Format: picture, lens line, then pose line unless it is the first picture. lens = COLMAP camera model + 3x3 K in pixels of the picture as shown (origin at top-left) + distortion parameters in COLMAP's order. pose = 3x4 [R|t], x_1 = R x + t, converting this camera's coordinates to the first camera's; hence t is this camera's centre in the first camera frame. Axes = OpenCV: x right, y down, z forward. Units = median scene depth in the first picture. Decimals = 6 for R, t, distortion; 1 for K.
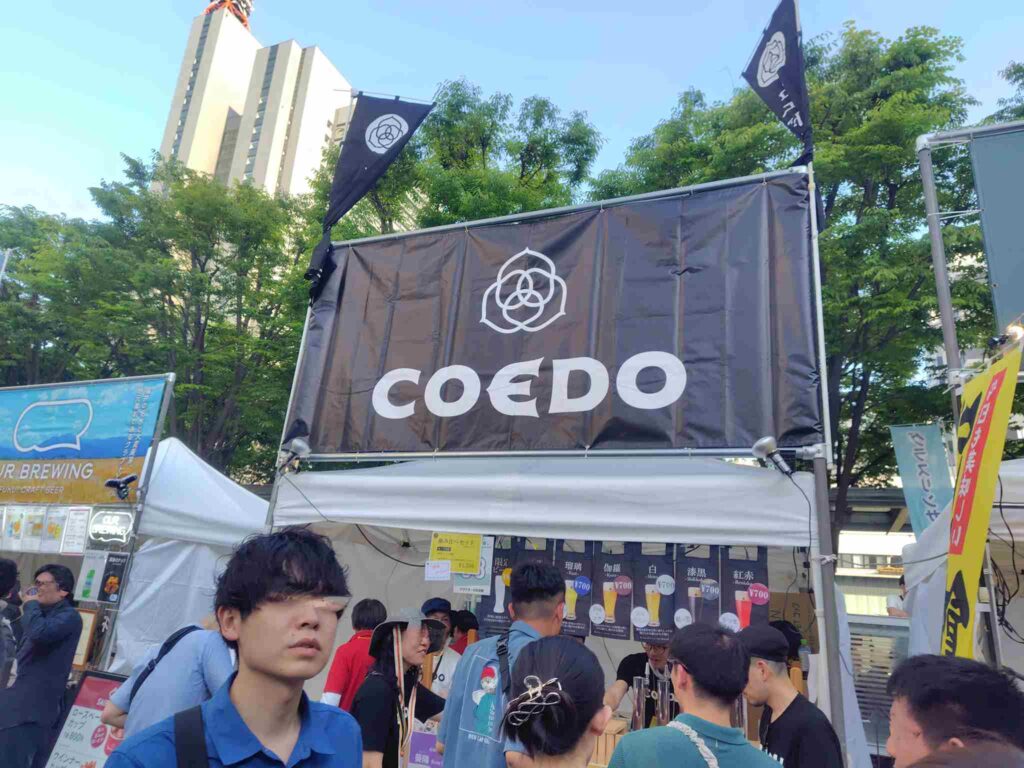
lens RADIAL K [[687.7, 0, 513.6], [0, 687.7, 385.9], [0, 0, 1]] dist [0.027904, -0.014243]
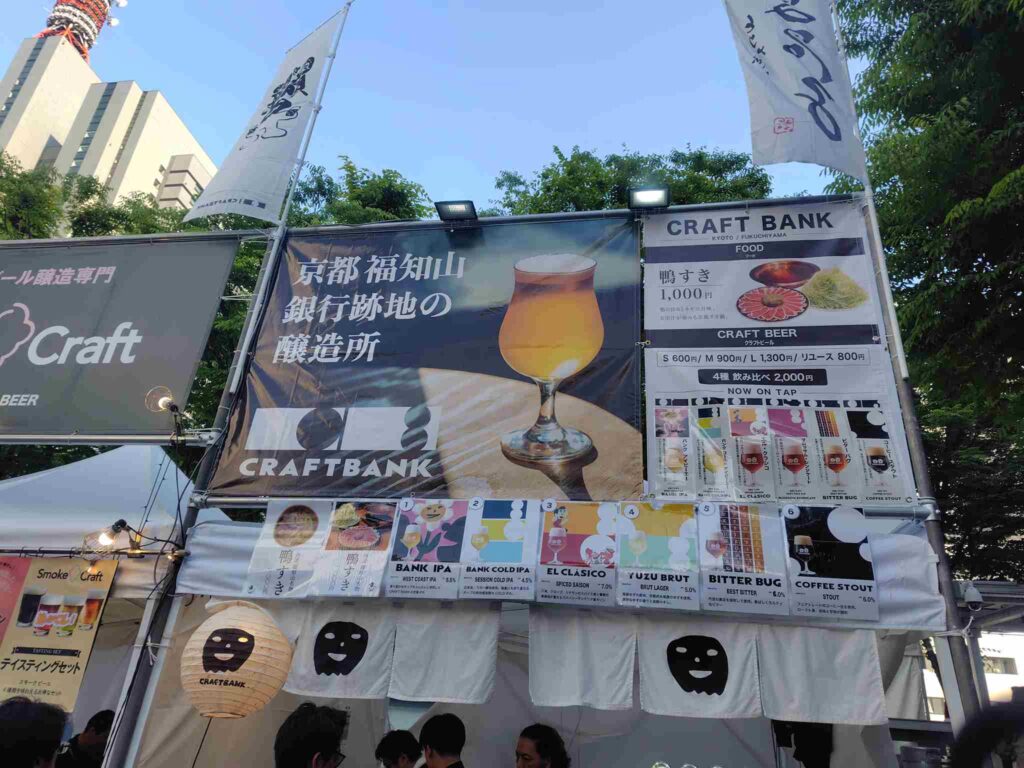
lens RADIAL K [[687.7, 0, 510.1], [0, 687.7, 378.0], [0, 0, 1]] dist [0.027904, -0.014243]
pose [[0.972061, 0.094007, 0.215080, 1.280363], [-0.067106, 0.989353, -0.129138, -0.036872], [-0.224930, 0.111097, 0.968021, -0.391797]]
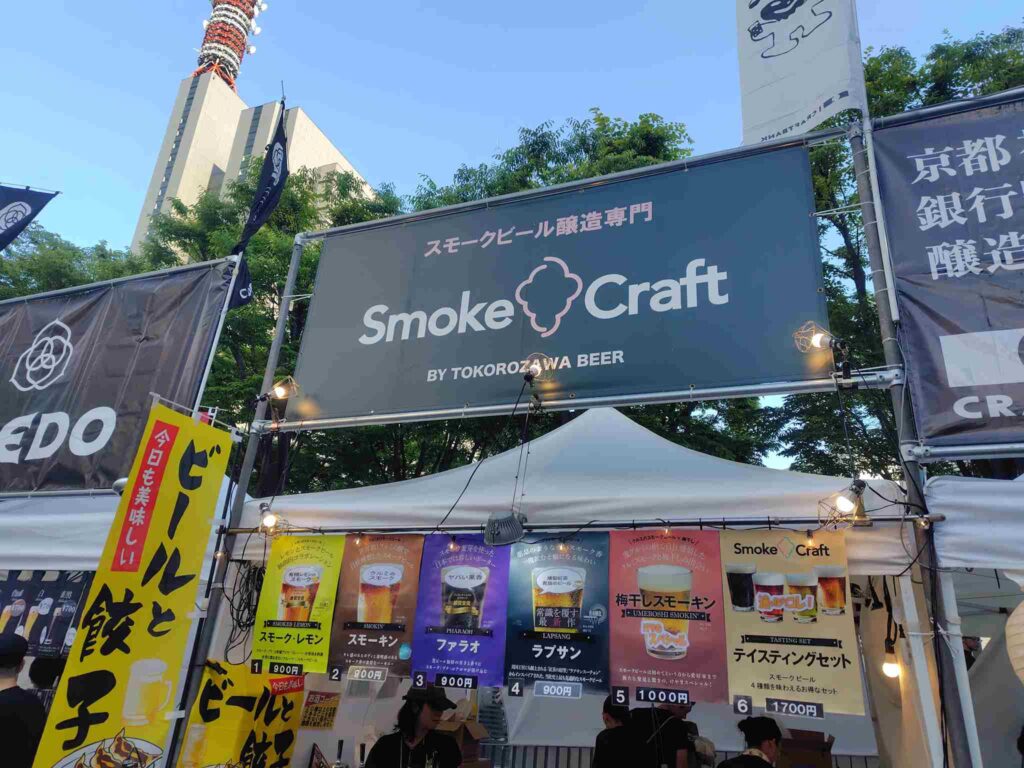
lens RADIAL K [[687.7, 0, 511.2], [0, 687.7, 382.8], [0, 0, 1]] dist [0.027904, -0.014243]
pose [[0.999857, -0.004142, 0.016417, 0.778220], [0.005384, 0.997068, -0.076335, 0.002723], [-0.016053, 0.076413, 0.996947, -0.176752]]
